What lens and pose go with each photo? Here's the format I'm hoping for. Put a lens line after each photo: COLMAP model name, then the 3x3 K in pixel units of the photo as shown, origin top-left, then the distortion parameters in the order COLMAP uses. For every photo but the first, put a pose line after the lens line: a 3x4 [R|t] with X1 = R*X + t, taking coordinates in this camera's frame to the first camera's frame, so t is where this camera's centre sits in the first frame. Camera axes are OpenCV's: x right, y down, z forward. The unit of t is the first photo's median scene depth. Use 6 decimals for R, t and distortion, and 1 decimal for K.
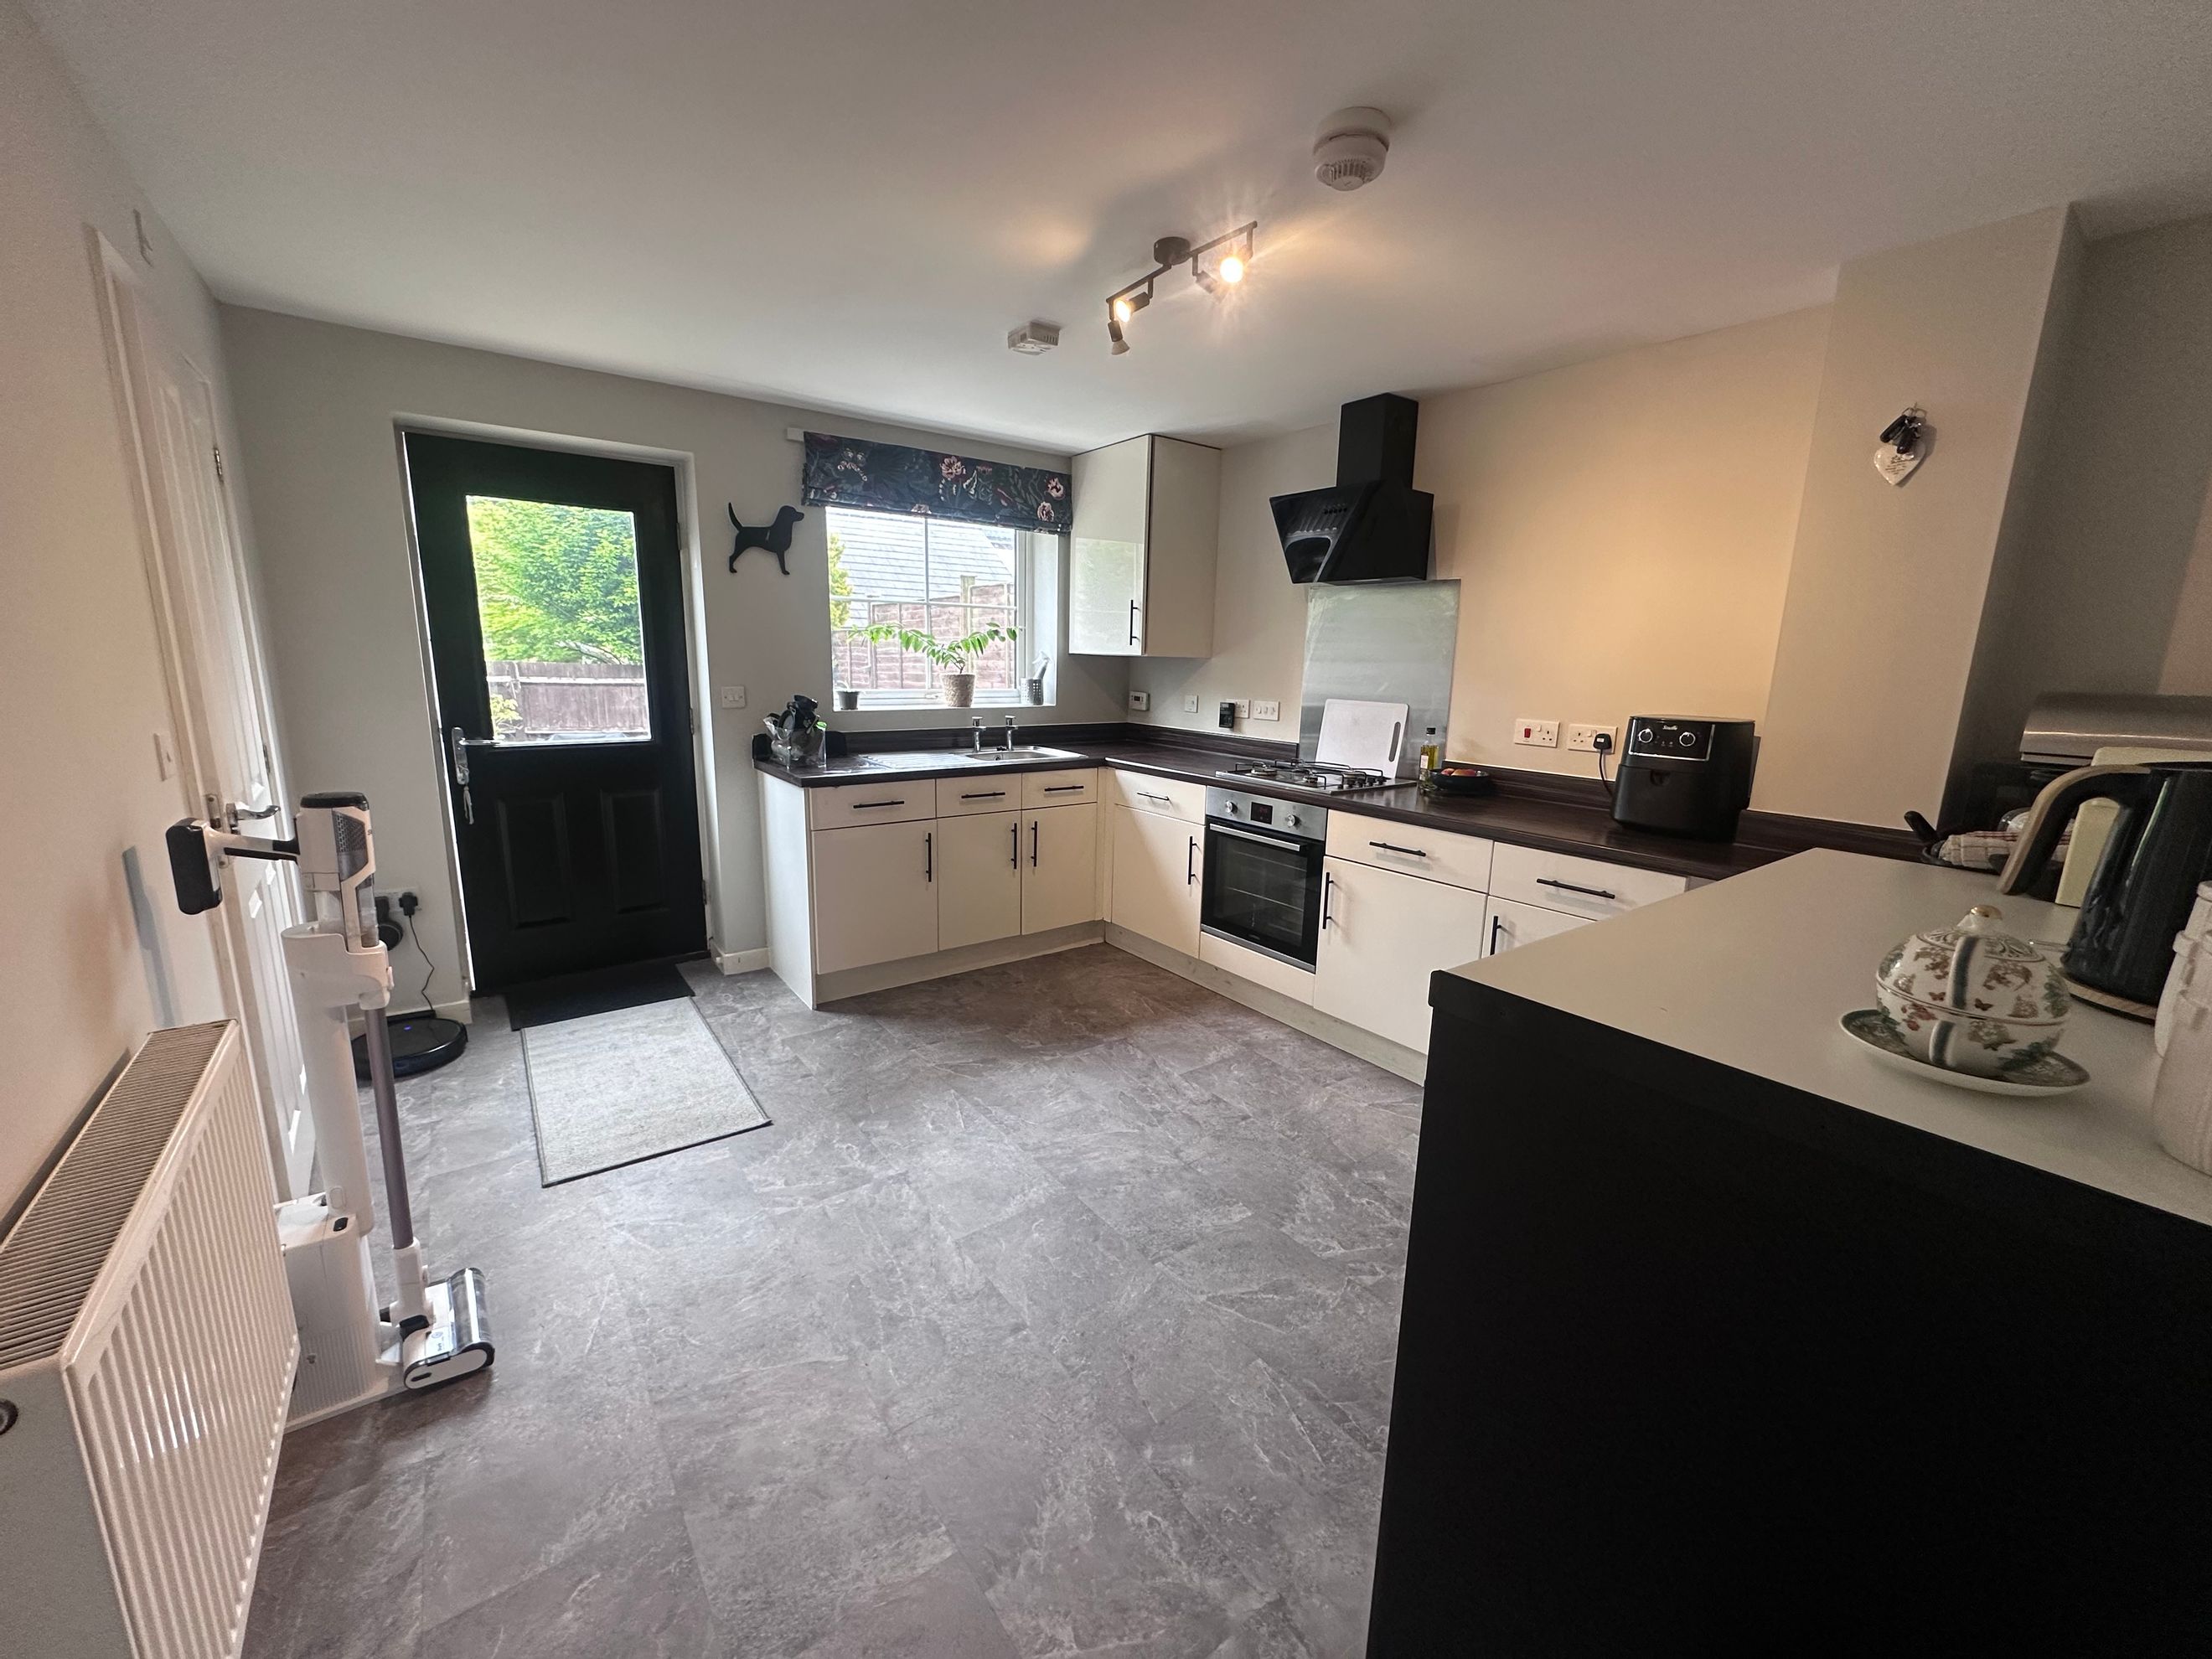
lens RADIAL K [[879.6, 0, 1108.2], [0, 879.6, 827.0], [0, 0, 1]] dist [-0.002222, 0.000173]
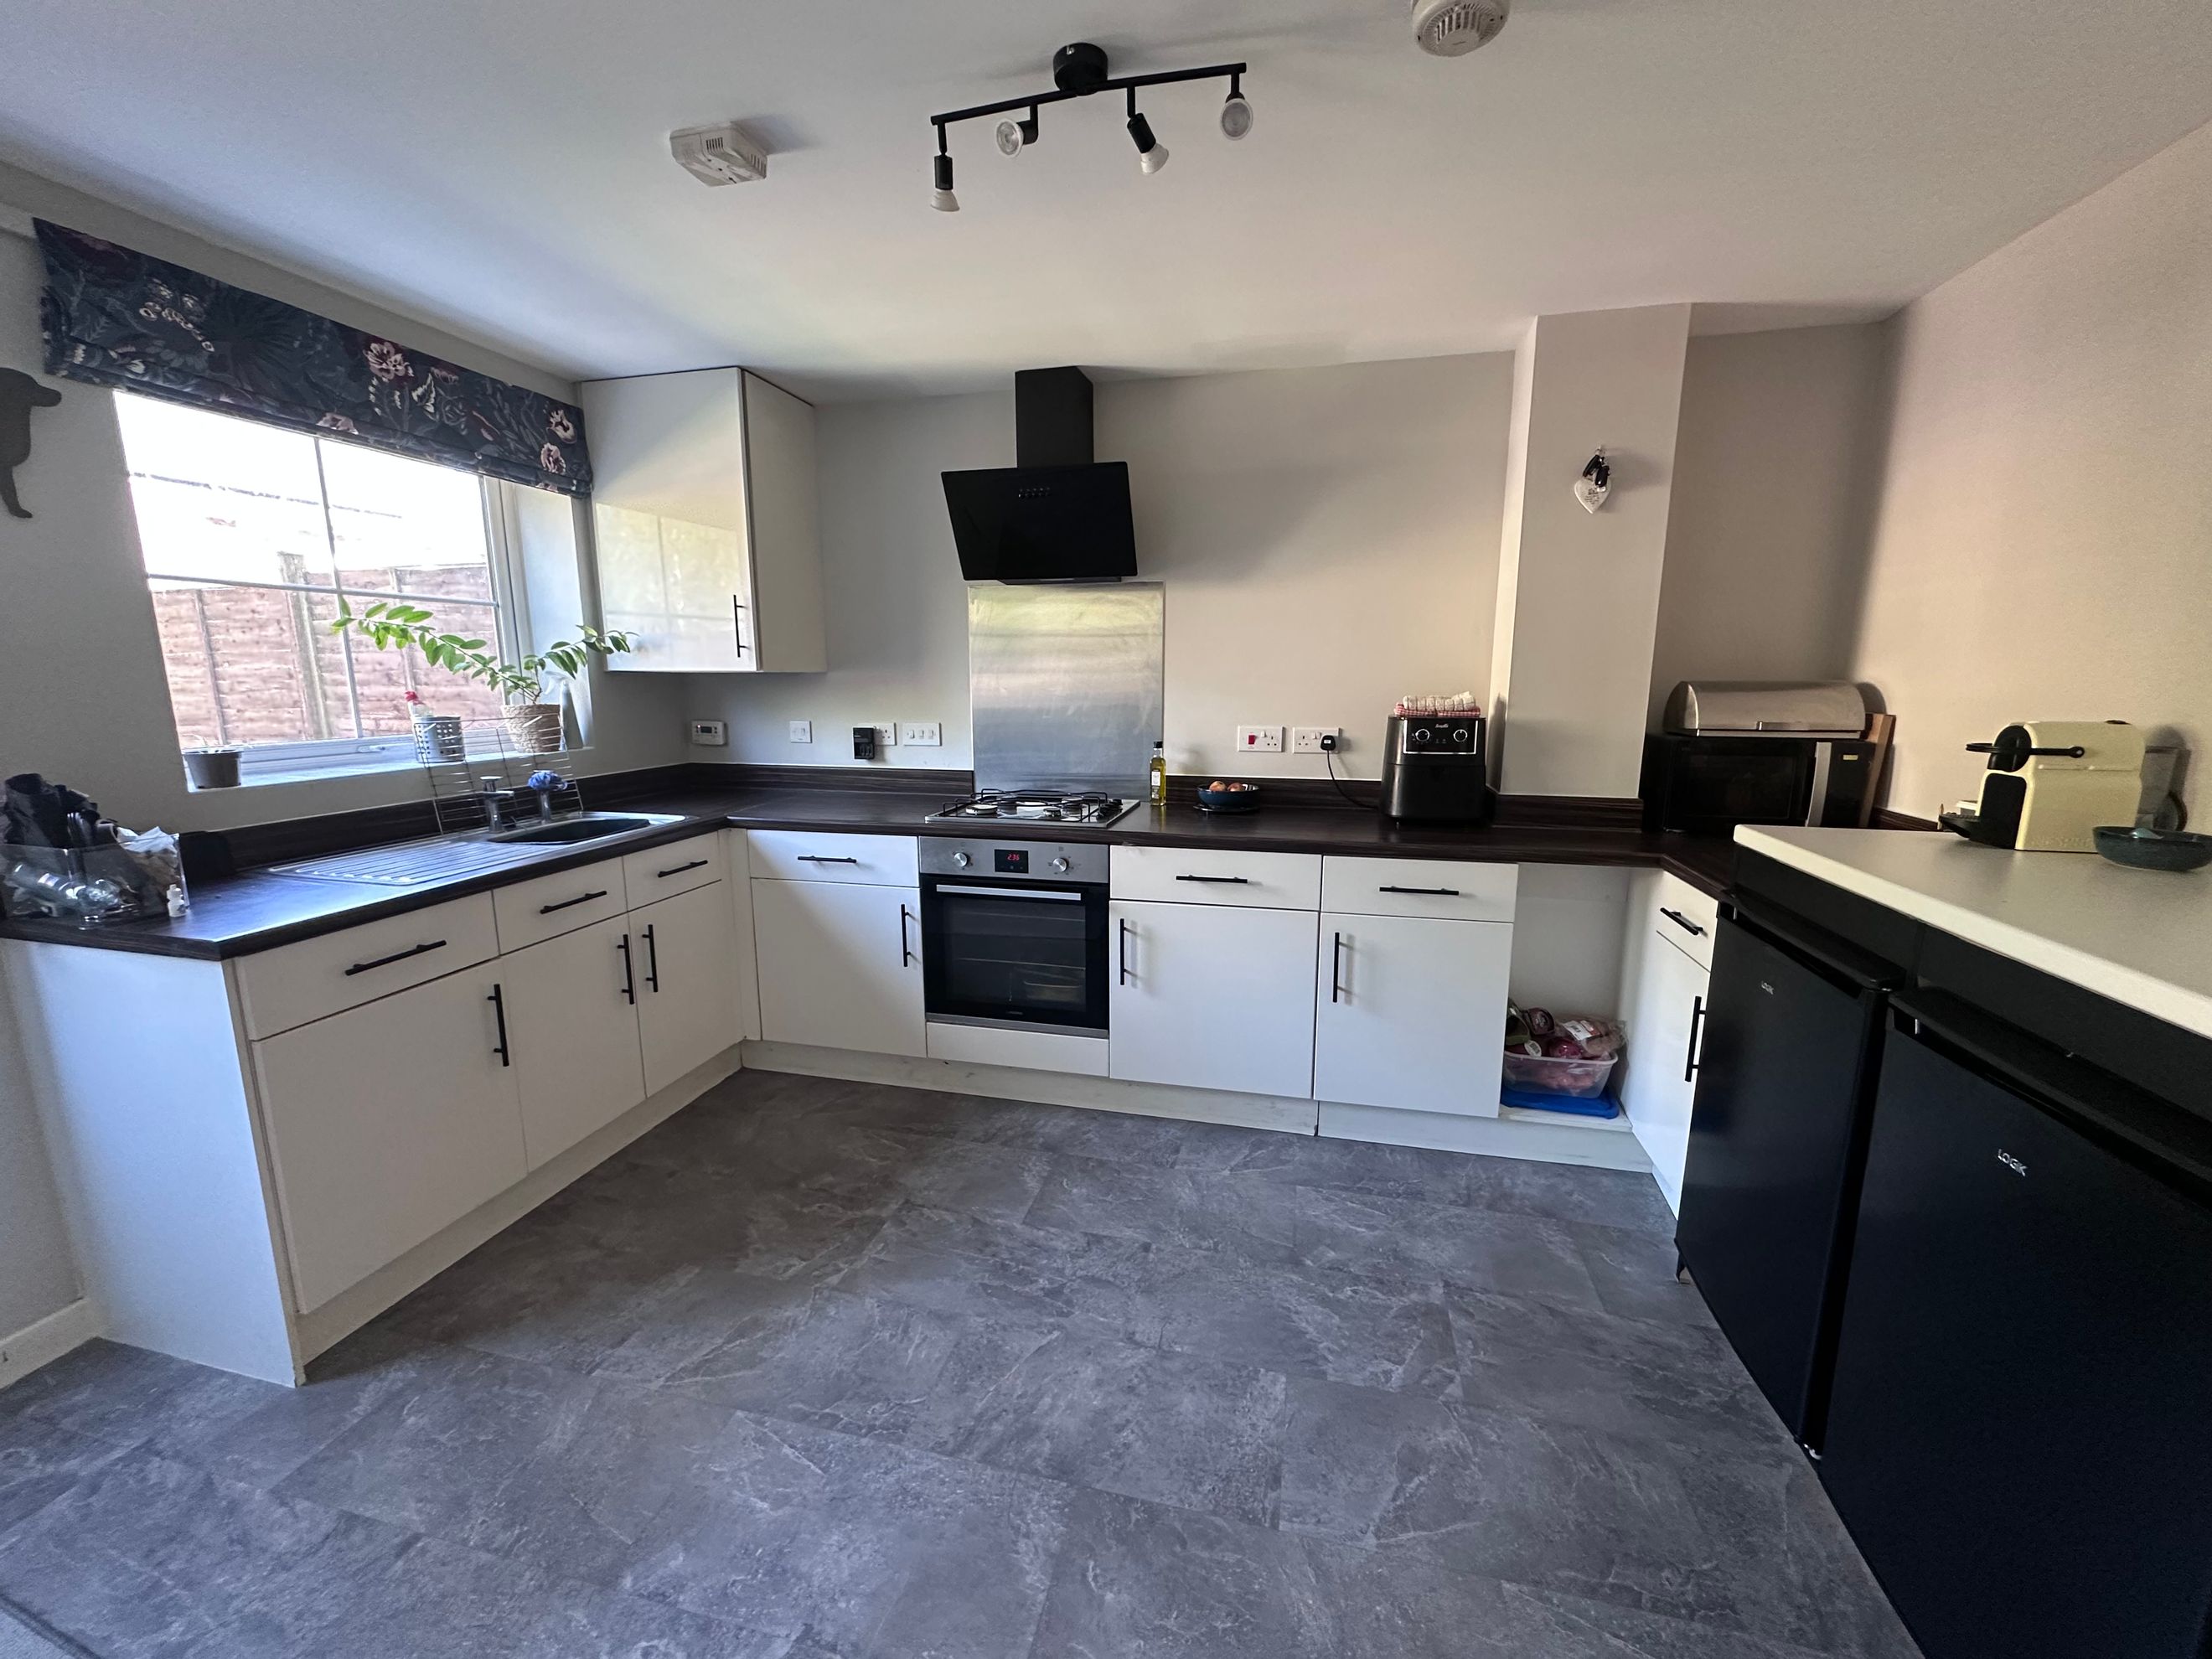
lens RADIAL K [[879.6, 0, 1108.2], [0, 879.6, 827.0], [0, 0, 1]] dist [-0.002222, 0.000173]
pose [[0.769992, -0.133796, 0.623867, -0.241466], [0.141323, 0.989244, 0.037731, -0.060872], [-0.622205, 0.059115, 0.780619, 0.291741]]
